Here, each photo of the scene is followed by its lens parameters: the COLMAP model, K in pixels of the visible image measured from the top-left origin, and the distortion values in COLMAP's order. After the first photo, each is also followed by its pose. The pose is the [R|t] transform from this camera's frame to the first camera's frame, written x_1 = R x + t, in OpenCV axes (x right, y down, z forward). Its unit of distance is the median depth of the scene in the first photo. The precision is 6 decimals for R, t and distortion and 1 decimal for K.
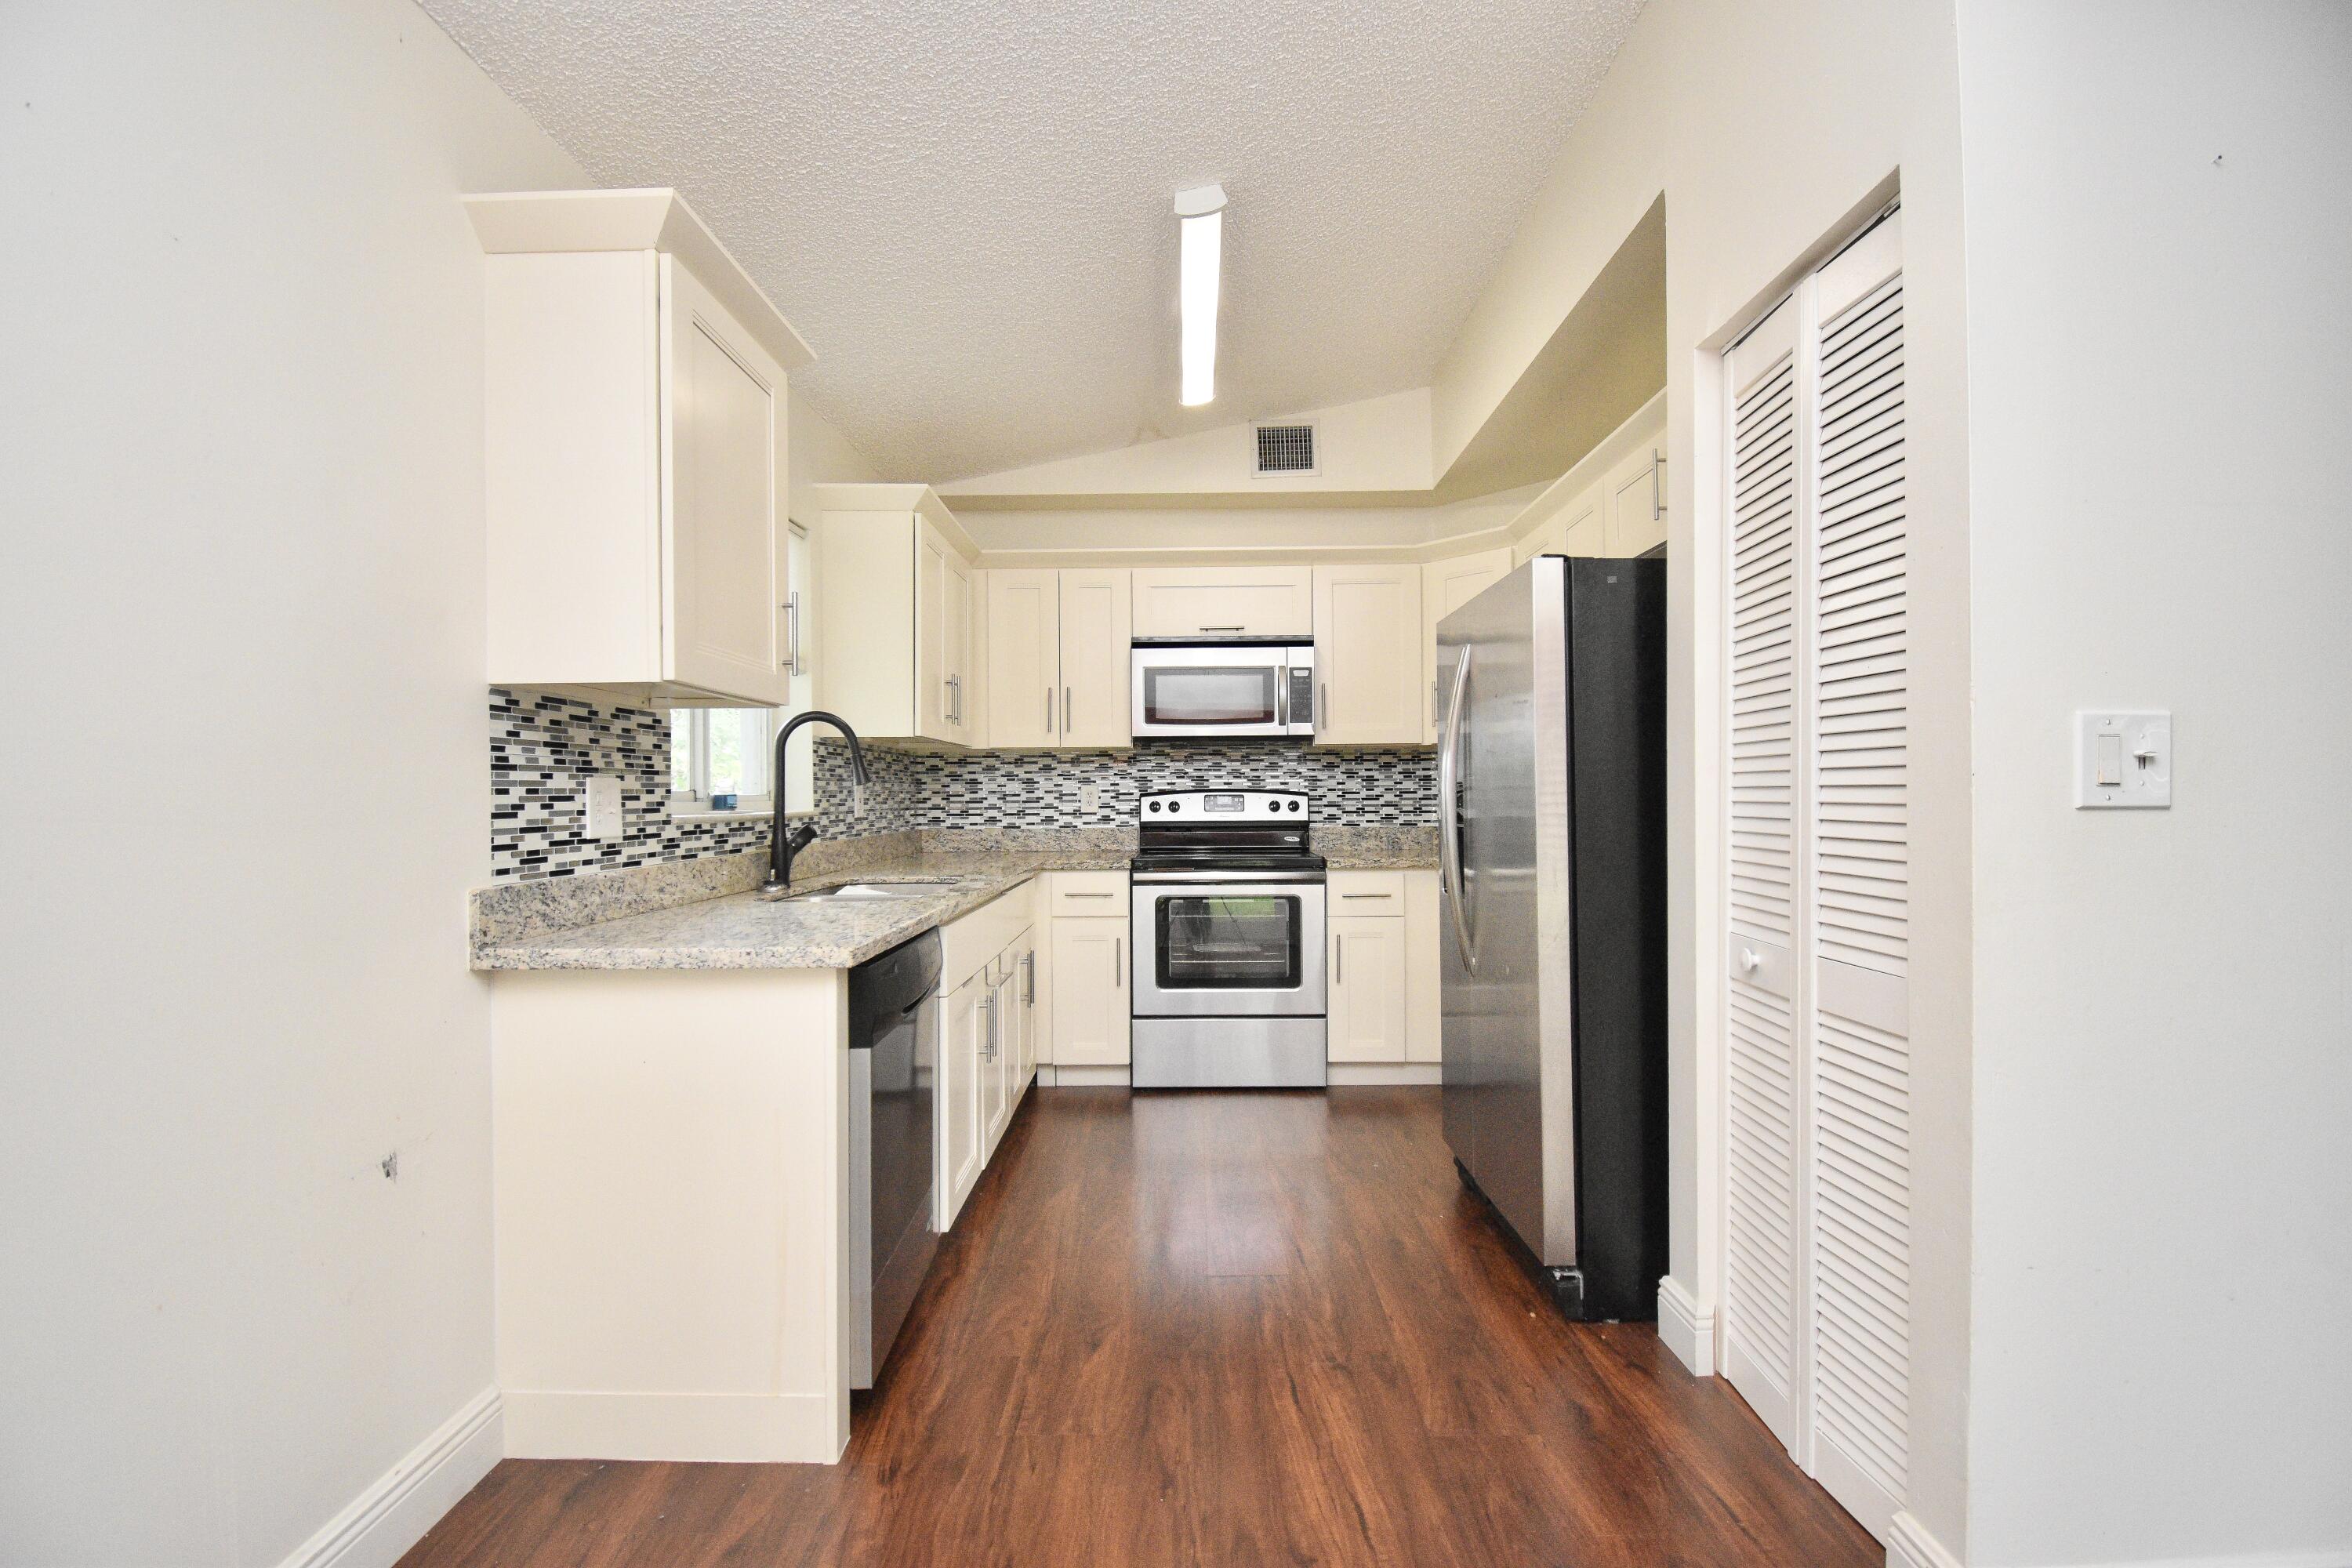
lens RADIAL K [[1018.3, 0, 1176.0], [0, 1018.3, 784.0], [0, 0, 1]] dist [0.001594, 0.000088]
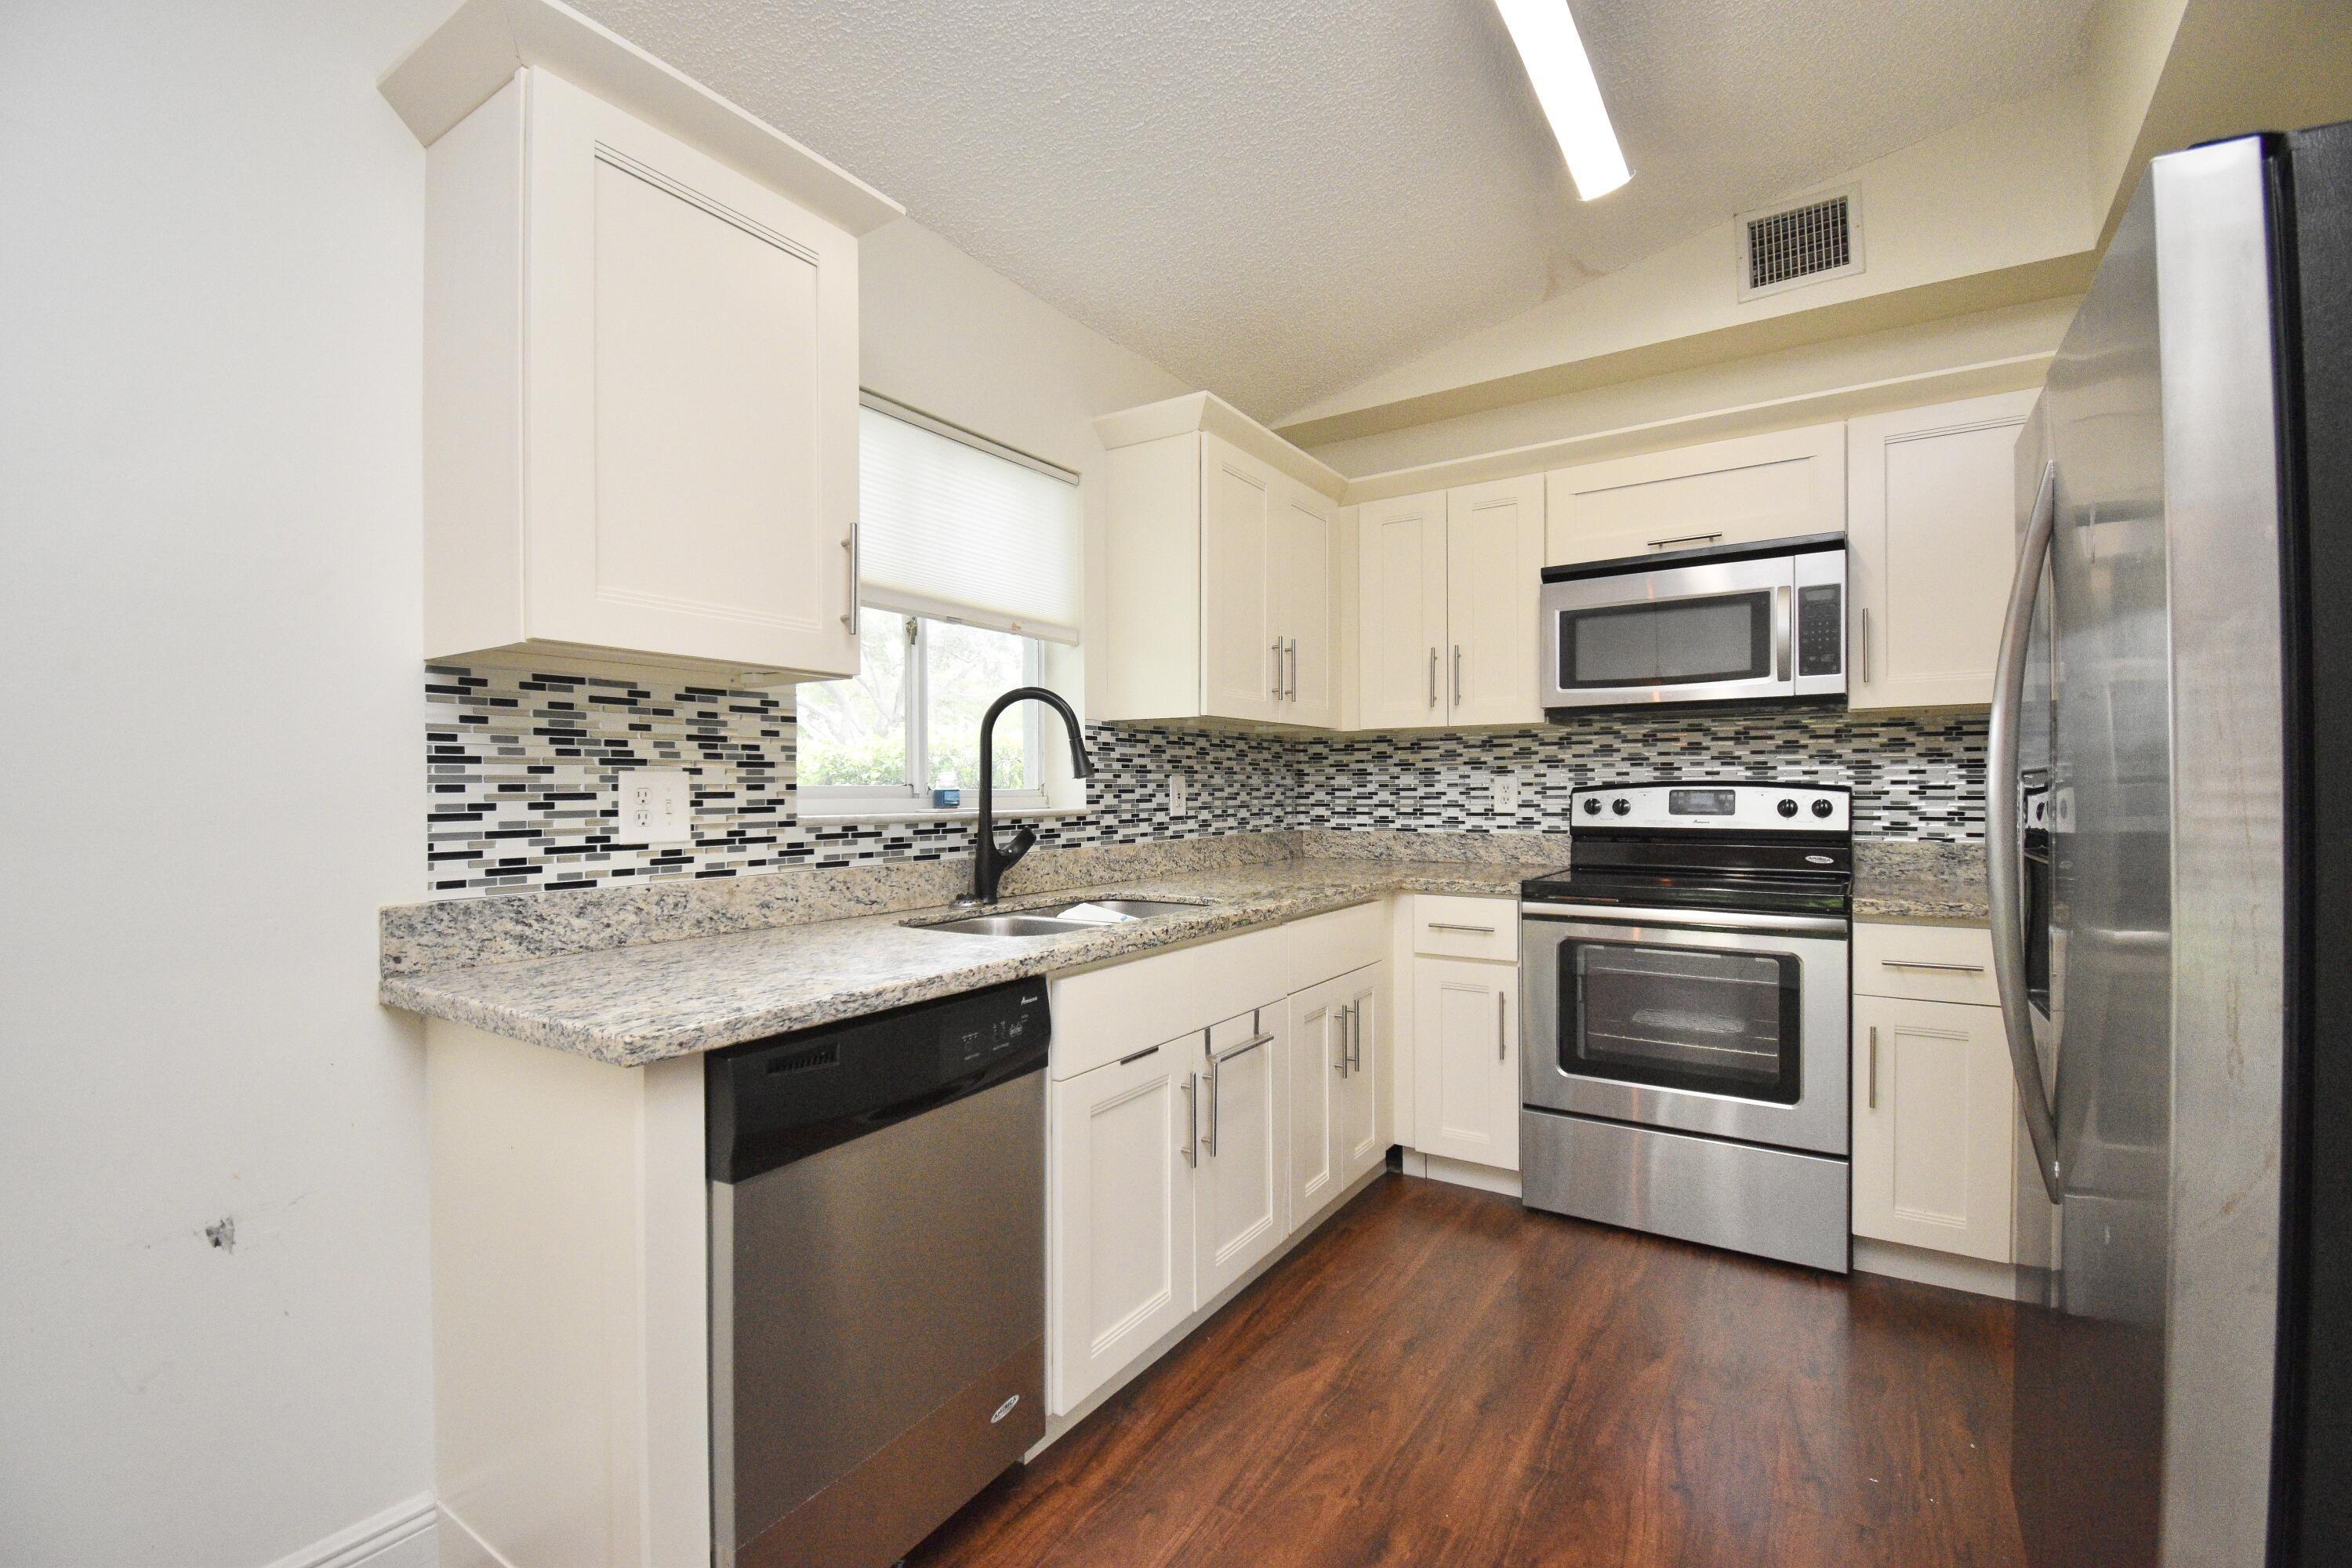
lens RADIAL K [[1012.0, 0, 1172.4], [0, 1012.0, 791.7], [0, 0, 1]] dist [-0.014395, -0.000405]
pose [[0.841344, 0.004324, -0.540483, 0.129777], [0.004600, 0.999874, 0.015160, 0.000085], [0.540480, -0.015241, 0.841219, 0.286618]]
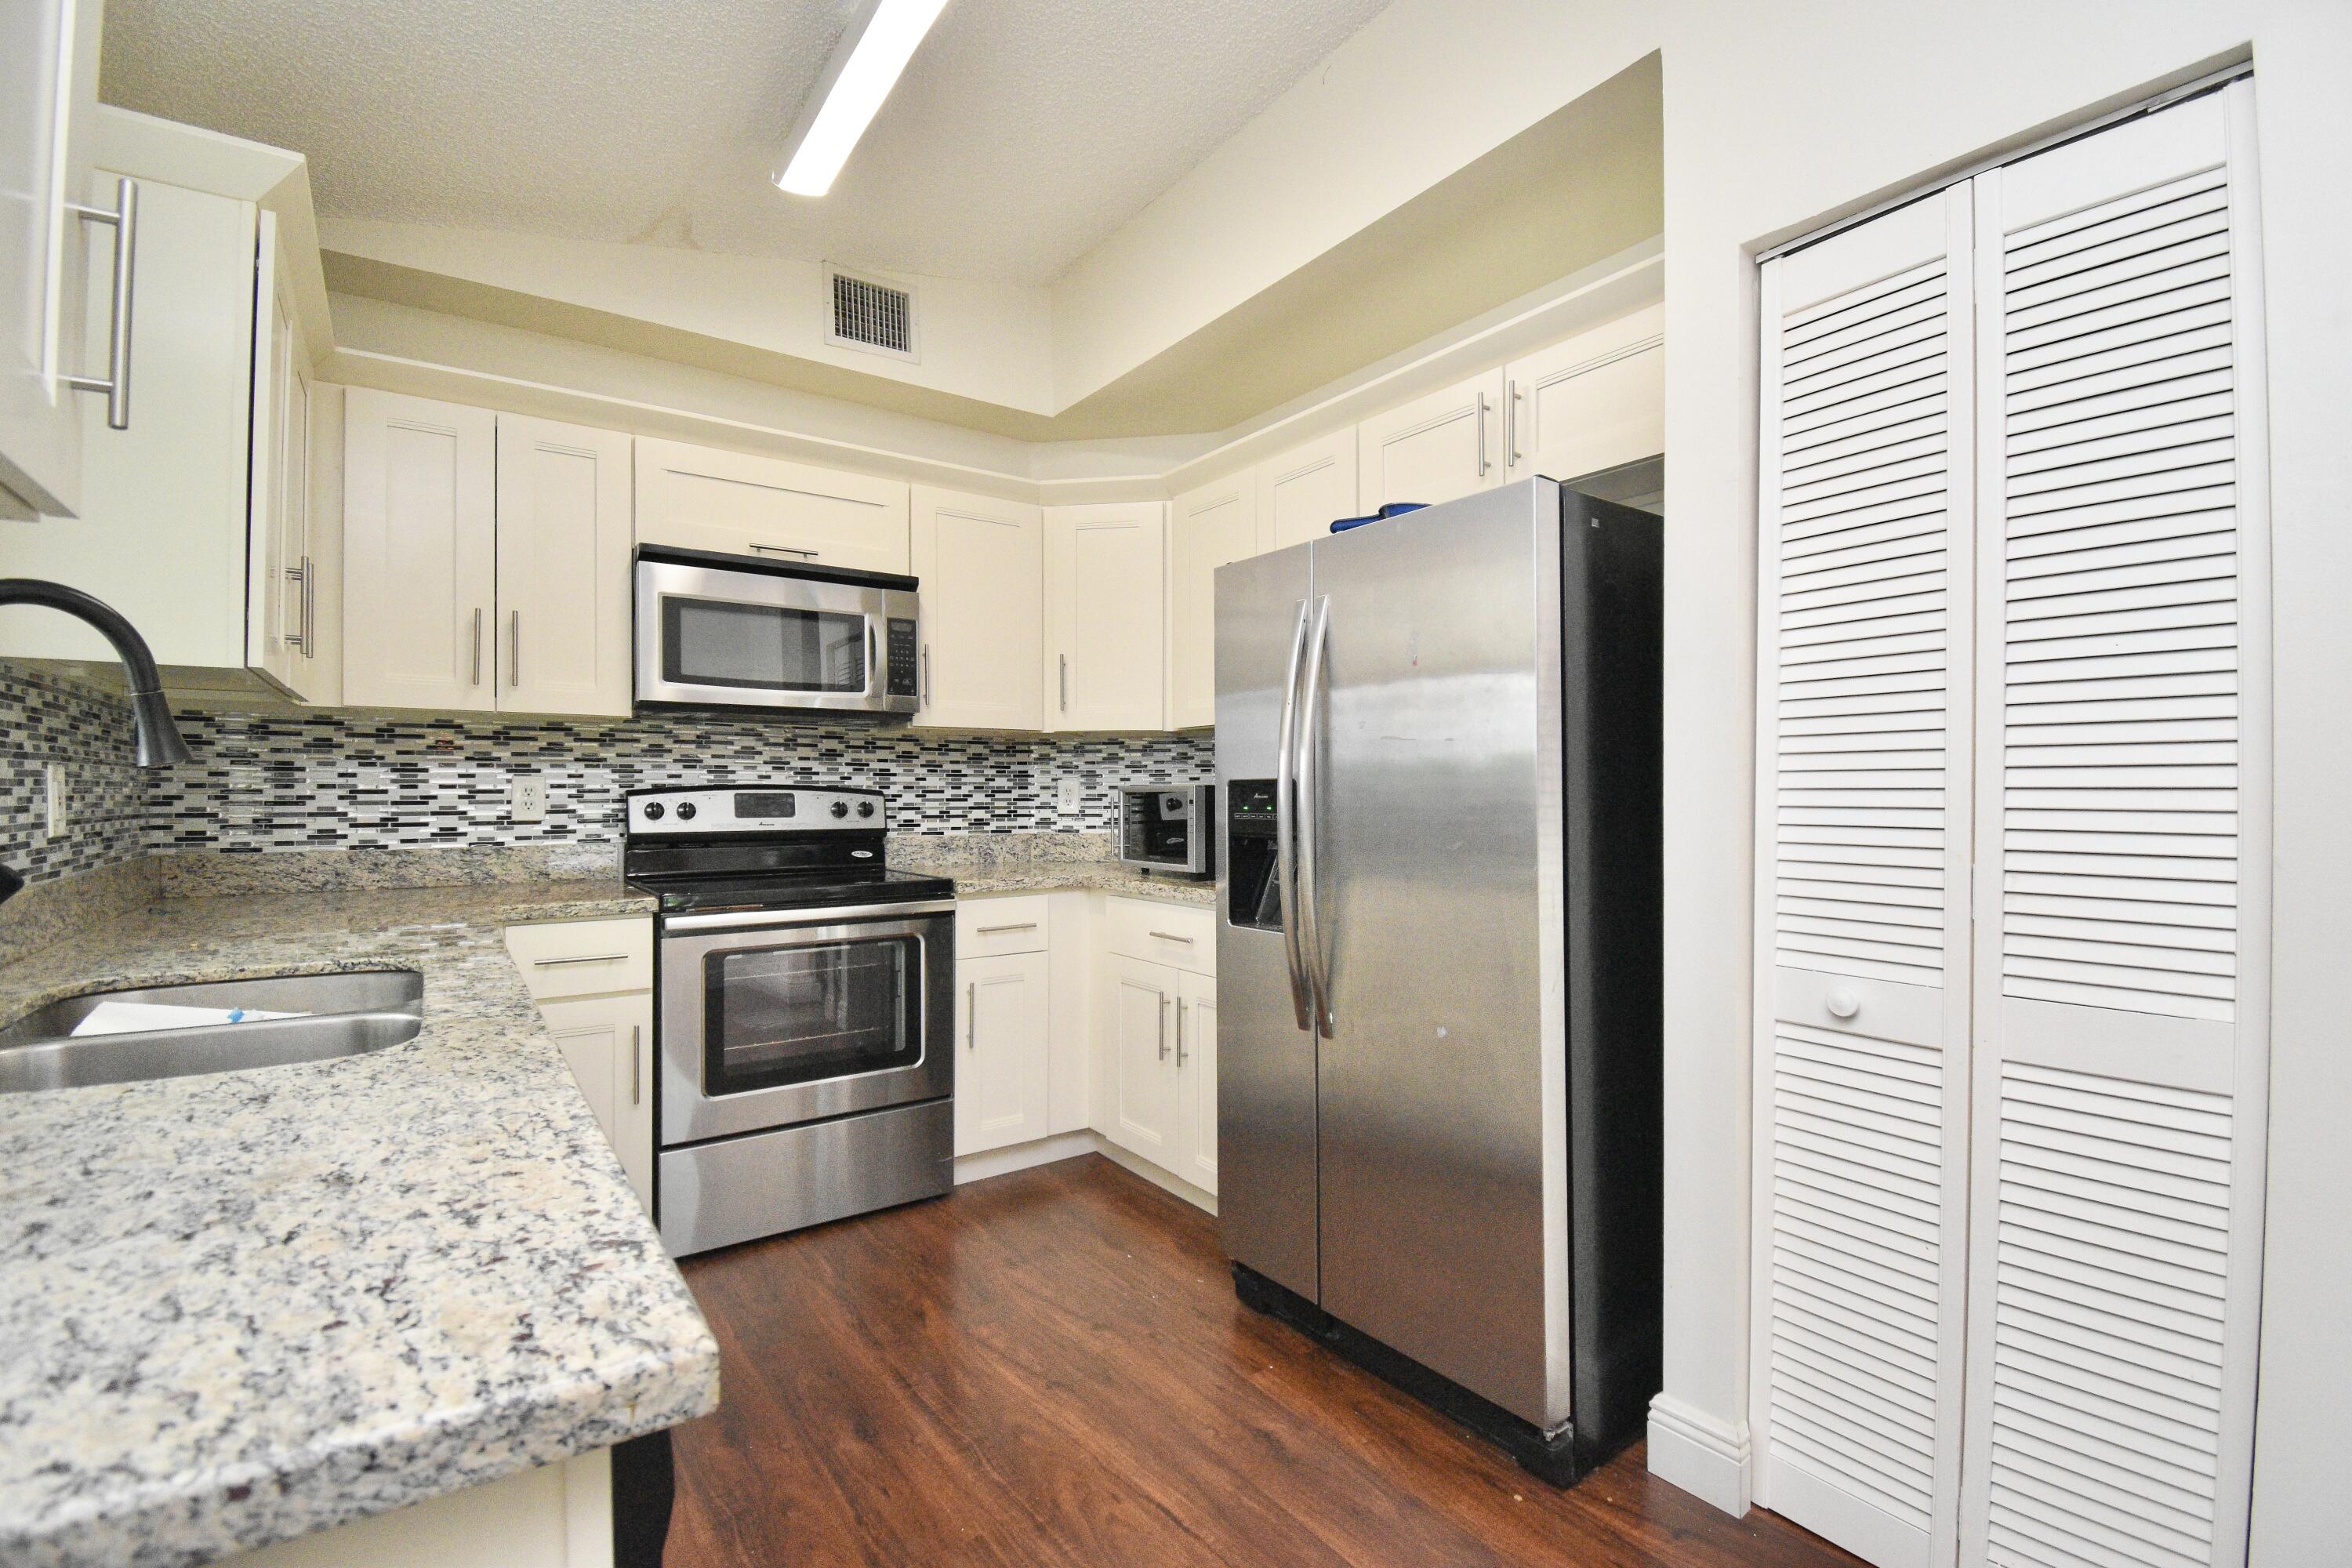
lens RADIAL K [[1035.2, 0, 1189.4], [0, 1035.2, 790.5], [0, 0, 1]] dist [0.002682, -0.018985]
pose [[0.799911, 0.007899, 0.600067, -0.165218], [-0.012883, 0.999909, 0.004012, 0.002432], [-0.599981, -0.010940, 0.799940, 0.302925]]
